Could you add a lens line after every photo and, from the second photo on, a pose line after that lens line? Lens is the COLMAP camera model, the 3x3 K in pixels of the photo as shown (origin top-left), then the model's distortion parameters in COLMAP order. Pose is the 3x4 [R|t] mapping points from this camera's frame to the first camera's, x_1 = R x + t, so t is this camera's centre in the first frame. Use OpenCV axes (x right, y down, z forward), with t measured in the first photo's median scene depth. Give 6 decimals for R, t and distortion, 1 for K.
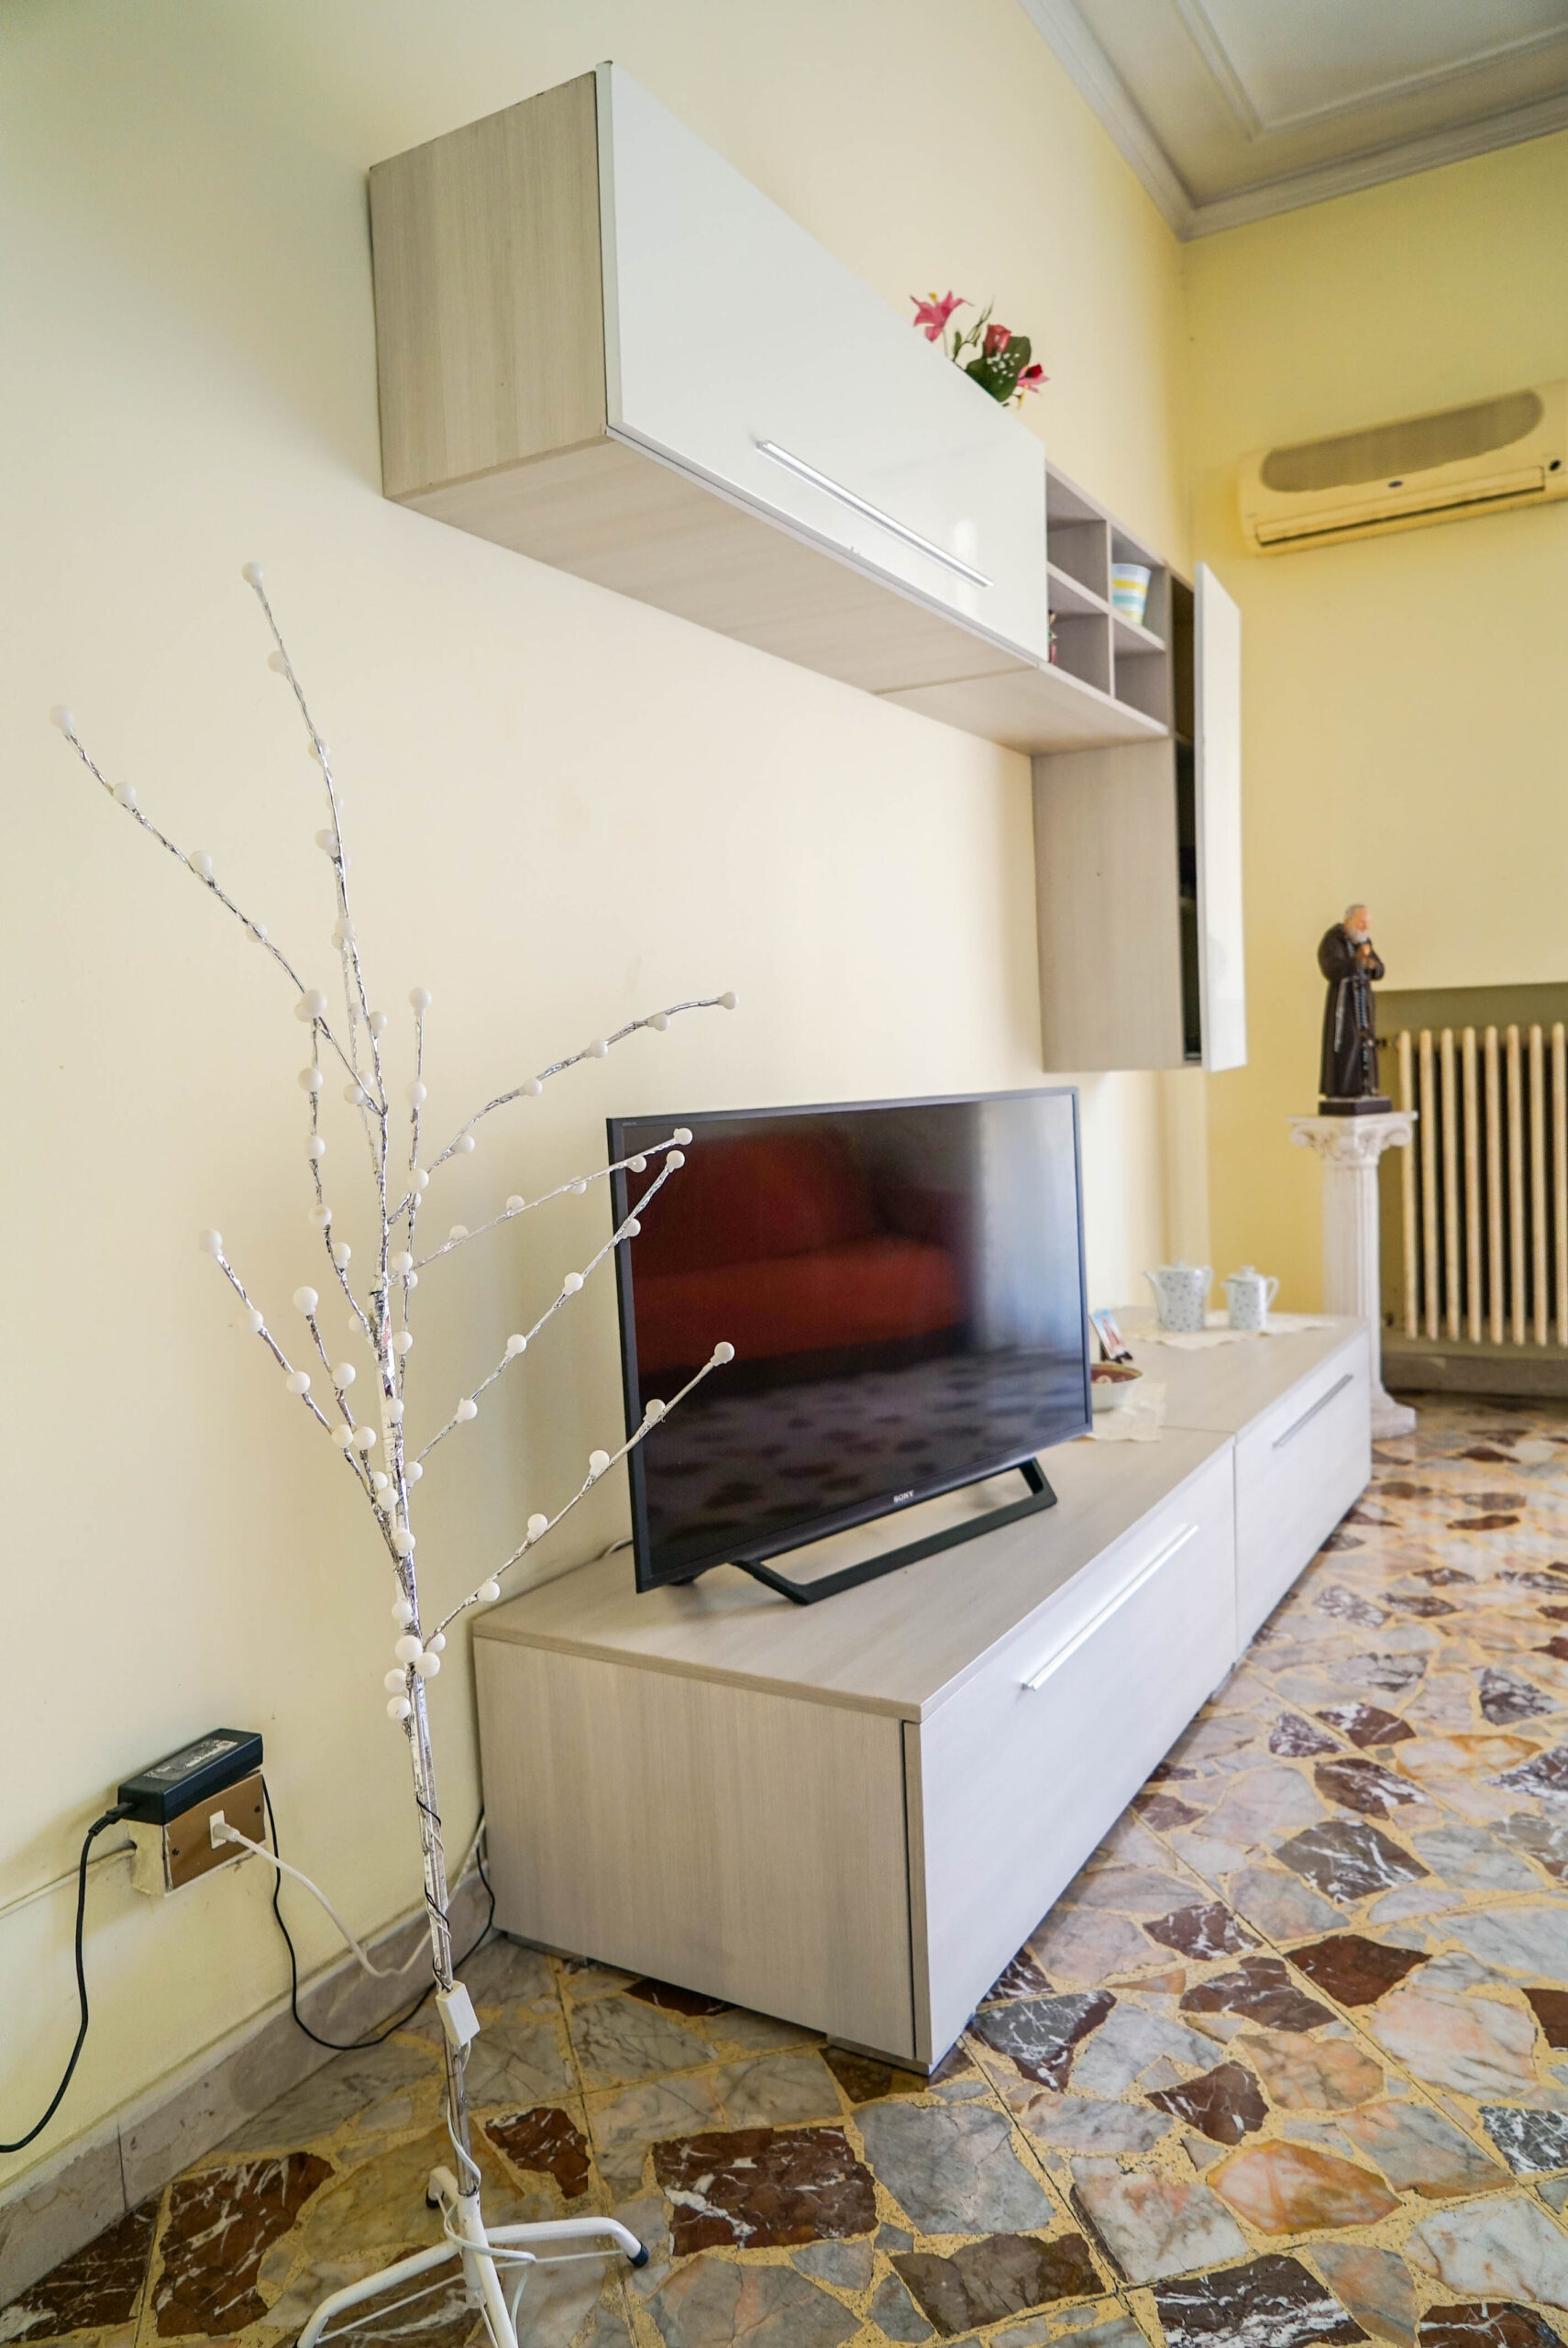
lens RADIAL K [[1642.1, 0, 804.7], [0, 1642.1, 1178.4], [0, 0, 1]] dist [-0.026087, 0.017086]
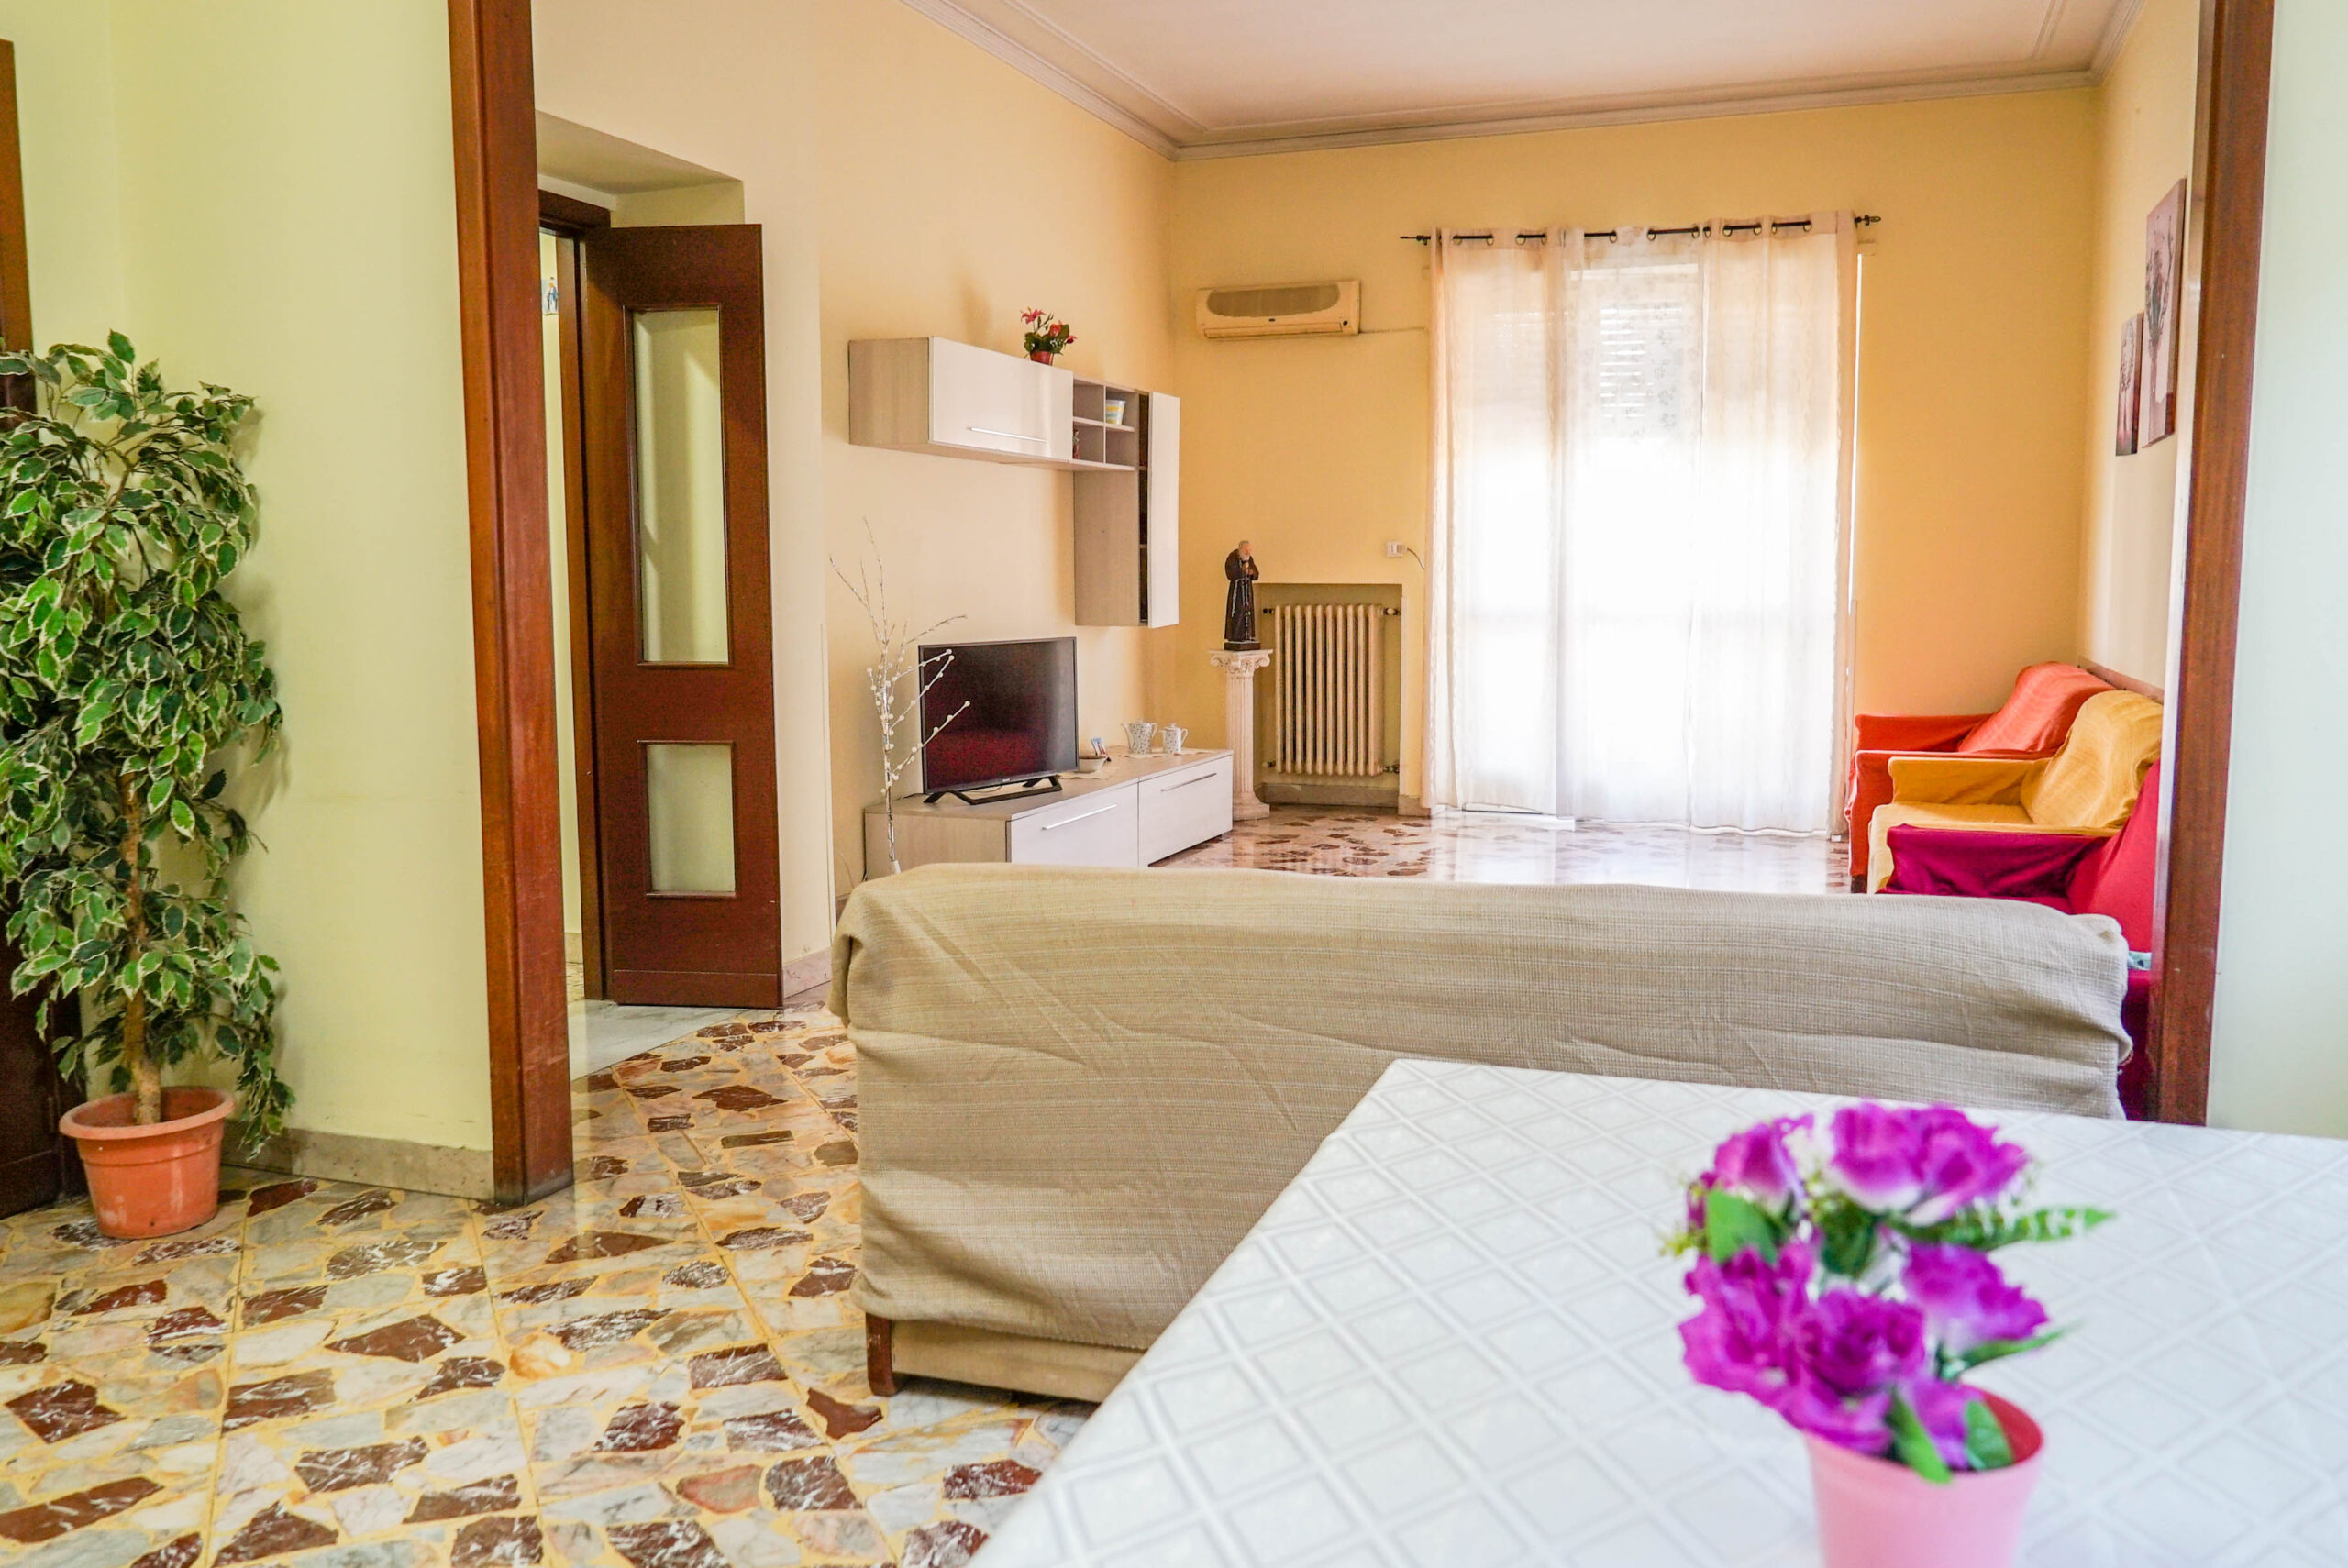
lens RADIAL K [[1797.7, 0, 1169.1], [0, 1797.7, 776.2], [0, 0, 1]] dist [-0.034783, -0.001612]
pose [[0.986976, 0.019760, 0.159647, -0.142391], [-0.026279, 0.998900, 0.038829, 0.051720], [-0.158704, -0.042519, 0.986410, -1.892171]]
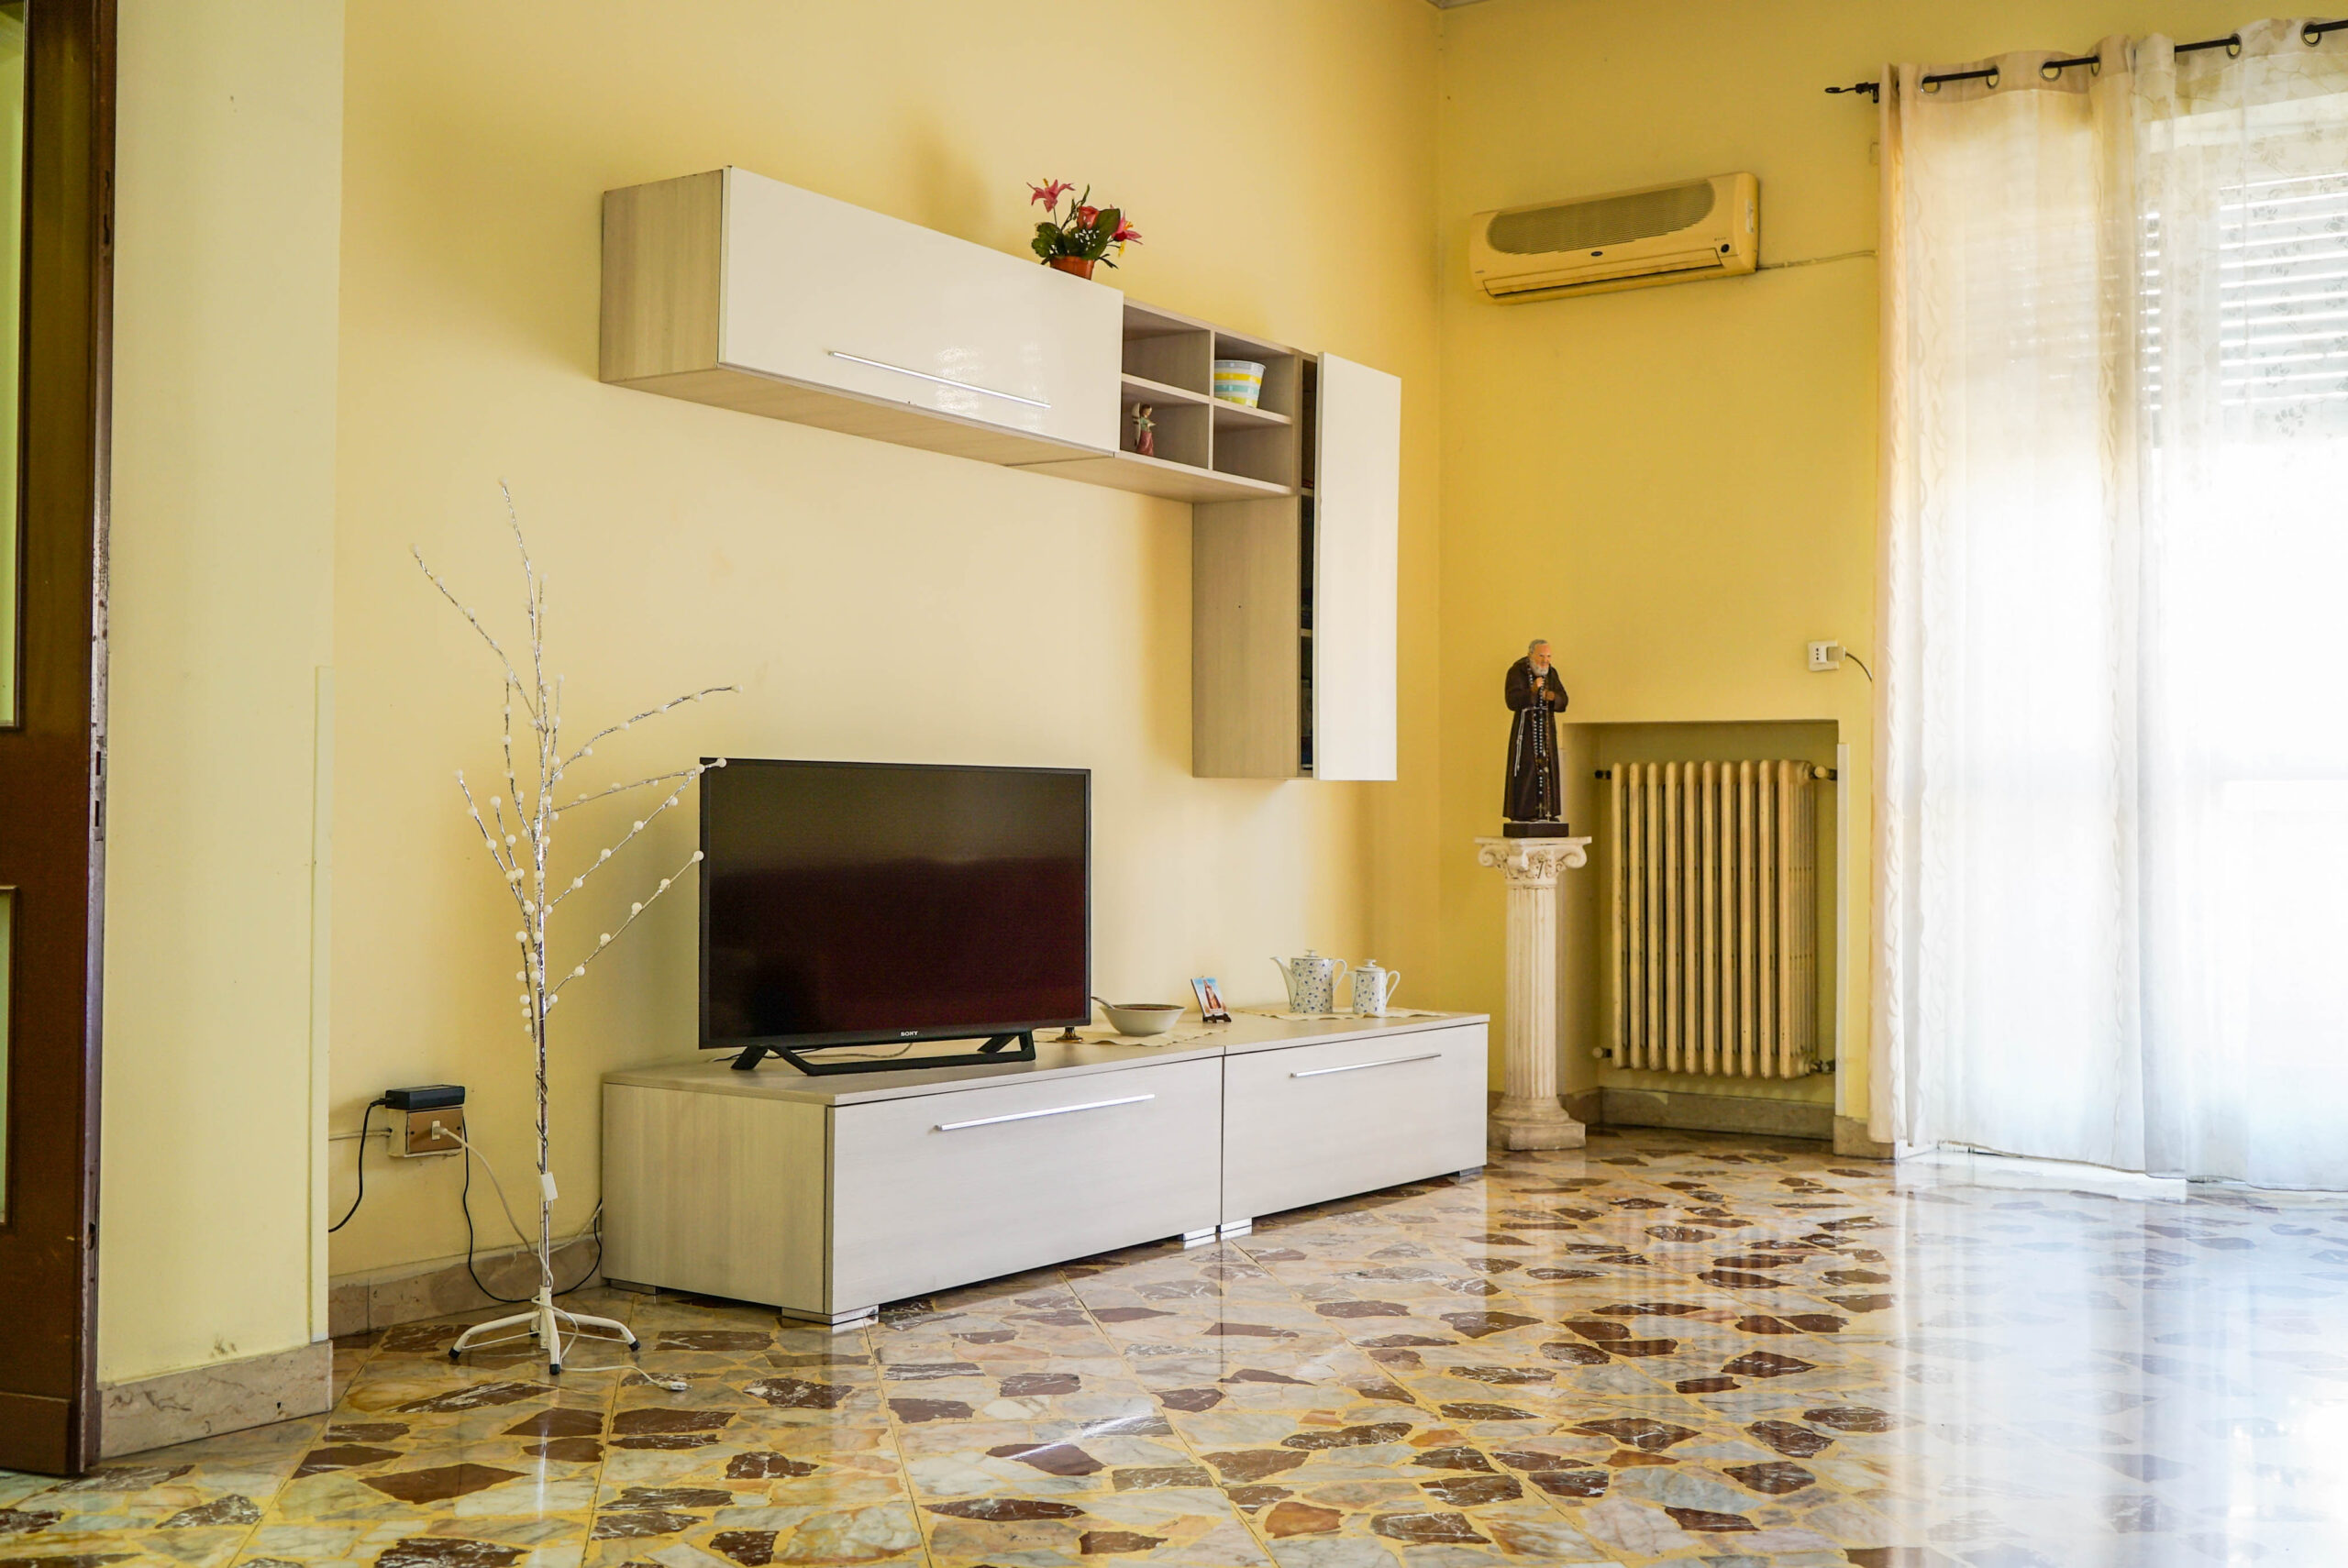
lens RADIAL K [[2466.6, 0, 1167.5], [0, 2466.6, 754.3], [0, 0, 1]] dist [0.022399, 0.000000]
pose [[0.995157, 0.049034, -0.085199, 0.416062], [-0.056894, 0.994093, -0.092420, 0.121355], [0.080164, 0.096819, 0.992068, -1.068295]]
